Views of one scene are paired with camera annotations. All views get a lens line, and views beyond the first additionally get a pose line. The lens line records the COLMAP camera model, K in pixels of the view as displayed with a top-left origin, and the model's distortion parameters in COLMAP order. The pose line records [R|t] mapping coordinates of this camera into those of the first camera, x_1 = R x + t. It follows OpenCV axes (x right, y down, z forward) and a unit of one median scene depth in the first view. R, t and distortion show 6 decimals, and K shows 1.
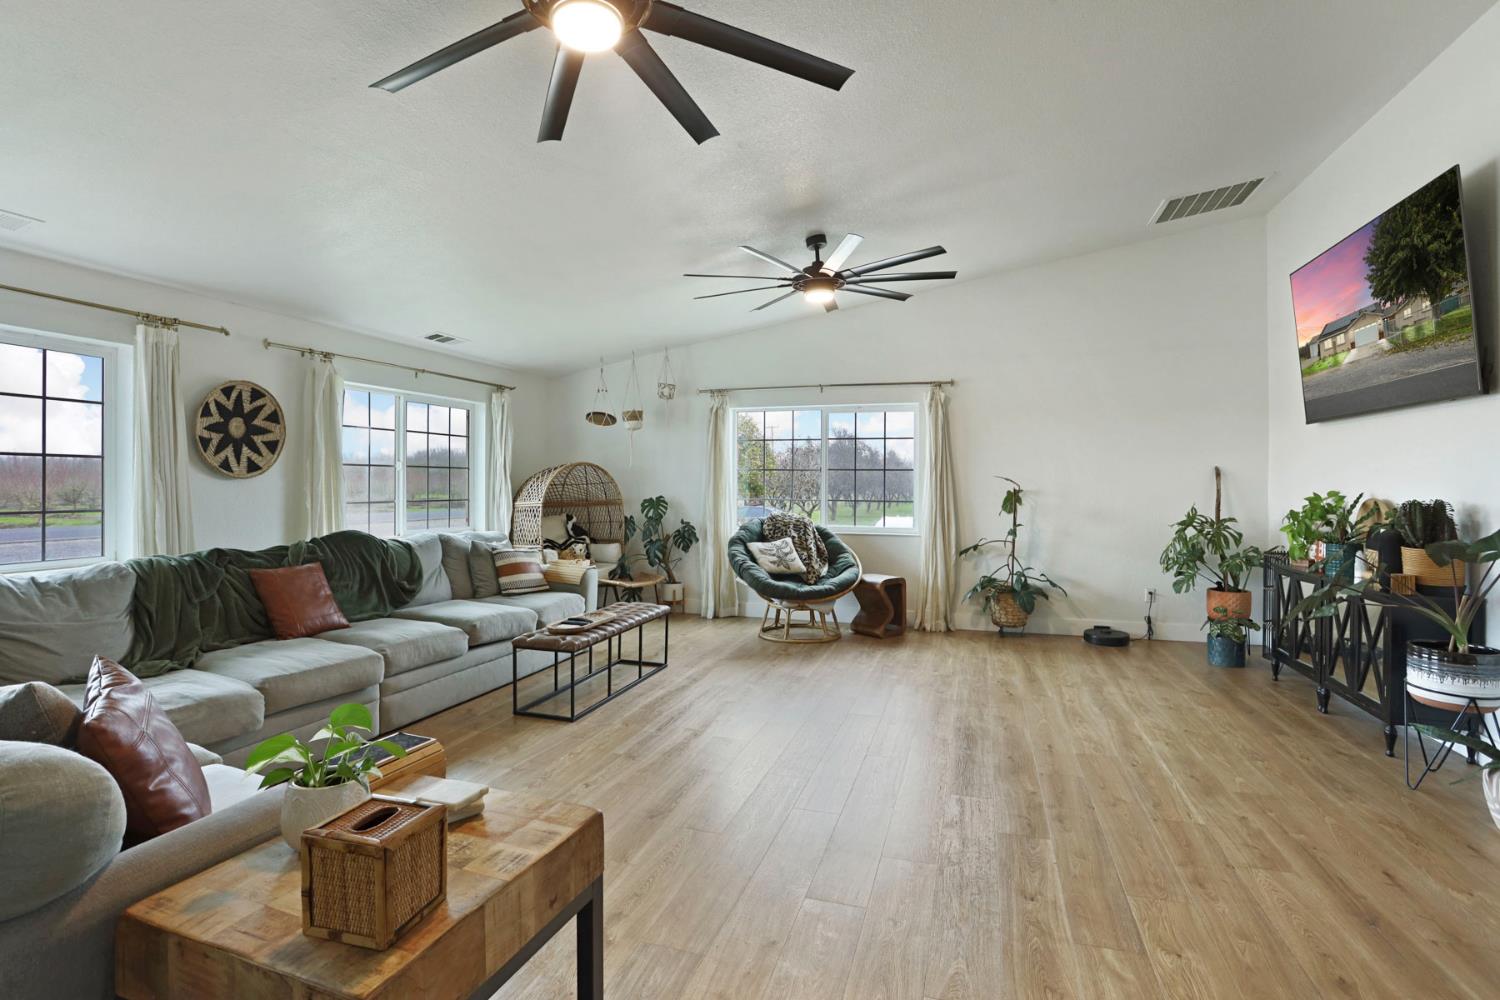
lens RADIAL K [[737.9, 0, 746.9], [0, 737.9, 489.7], [0, 0, 1]] dist [-0.038412, 0.012493]
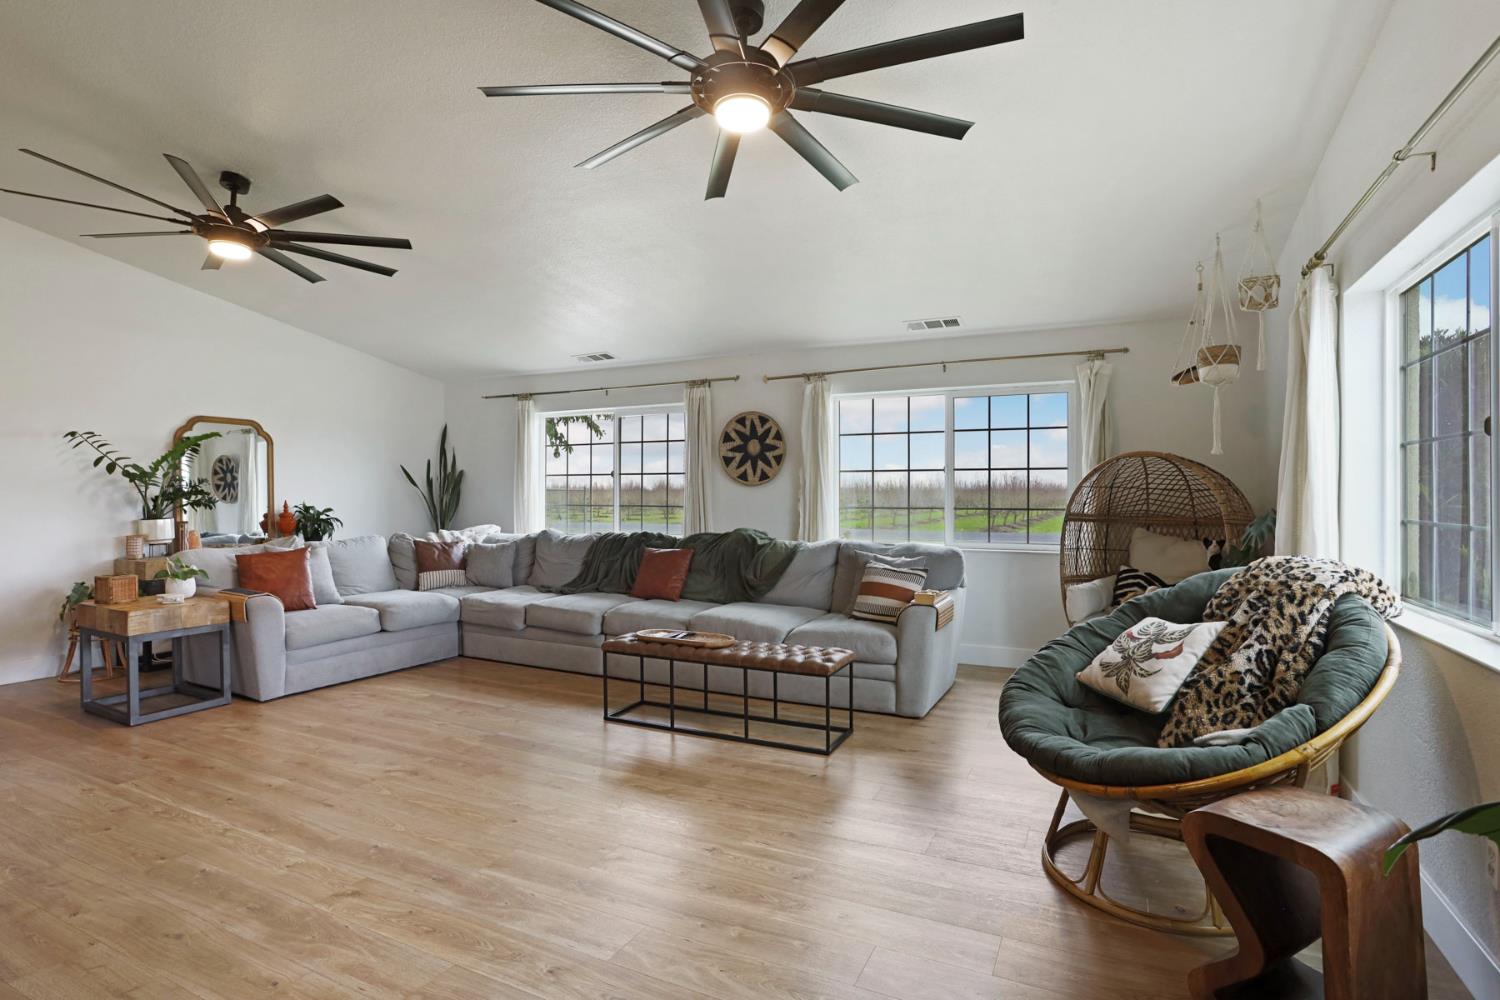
lens RADIAL K [[770.8, 0, 750.5], [0, 770.8, 504.2], [0, 0, 1]] dist [-0.035082, 0.004017]
pose [[-0.163879, 0.001685, -0.986479, 0.694038], [-0.016325, 0.999857, 0.004420, 0.012743], [0.986345, 0.016829, -0.163828, 1.228534]]
